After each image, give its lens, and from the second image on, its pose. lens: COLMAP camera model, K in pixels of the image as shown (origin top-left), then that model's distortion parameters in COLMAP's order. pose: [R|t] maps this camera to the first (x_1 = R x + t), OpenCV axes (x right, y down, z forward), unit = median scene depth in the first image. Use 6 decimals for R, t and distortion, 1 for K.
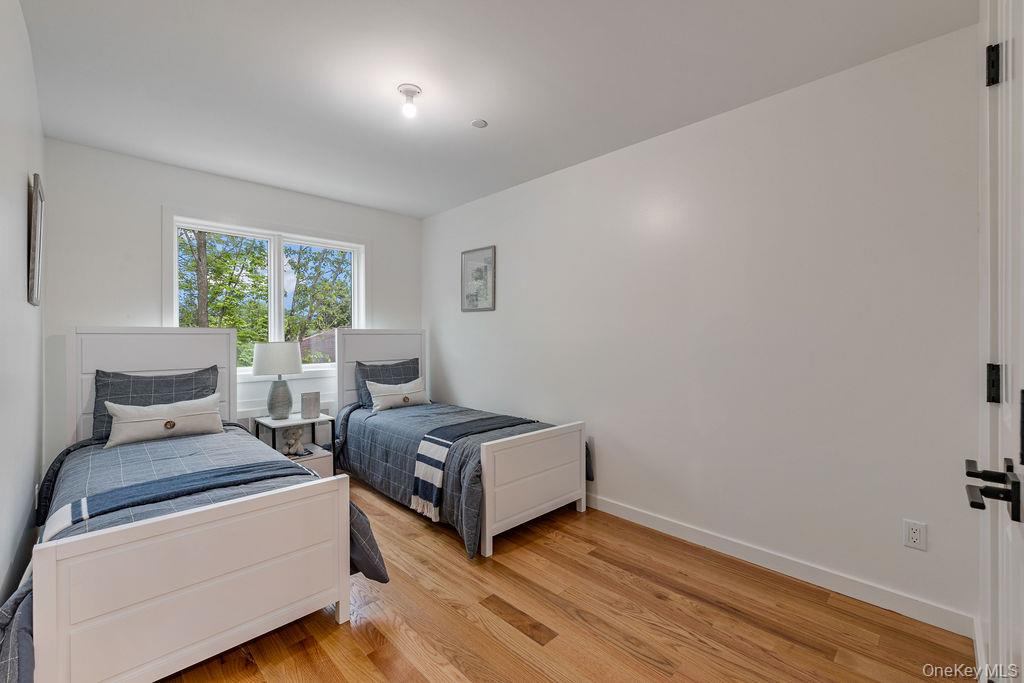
lens RADIAL K [[434.5, 0, 504.9], [0, 434.5, 336.5], [0, 0, 1]] dist [-0.011079, 0.001876]
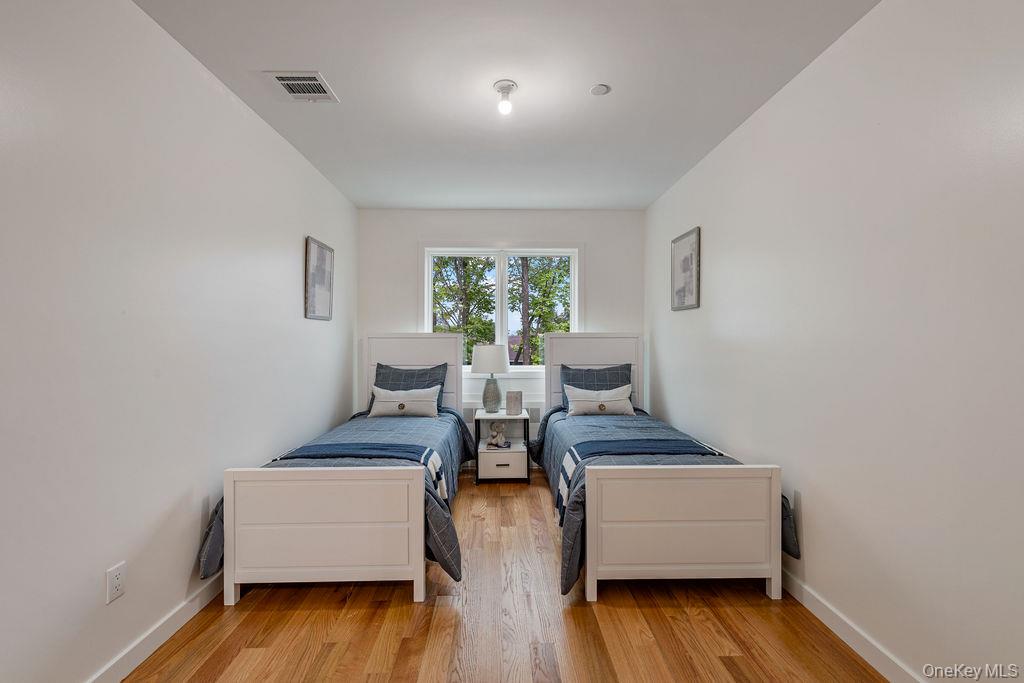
lens RADIAL K [[434.5, 0, 509.1], [0, 434.5, 340.2], [0, 0, 1]] dist [-0.011079, 0.001876]
pose [[0.729760, 0.001240, -0.683702, 0.305419], [-0.000921, 0.999999, 0.000830, -0.000534], [0.683703, 0.000024, 0.729761, 0.201886]]
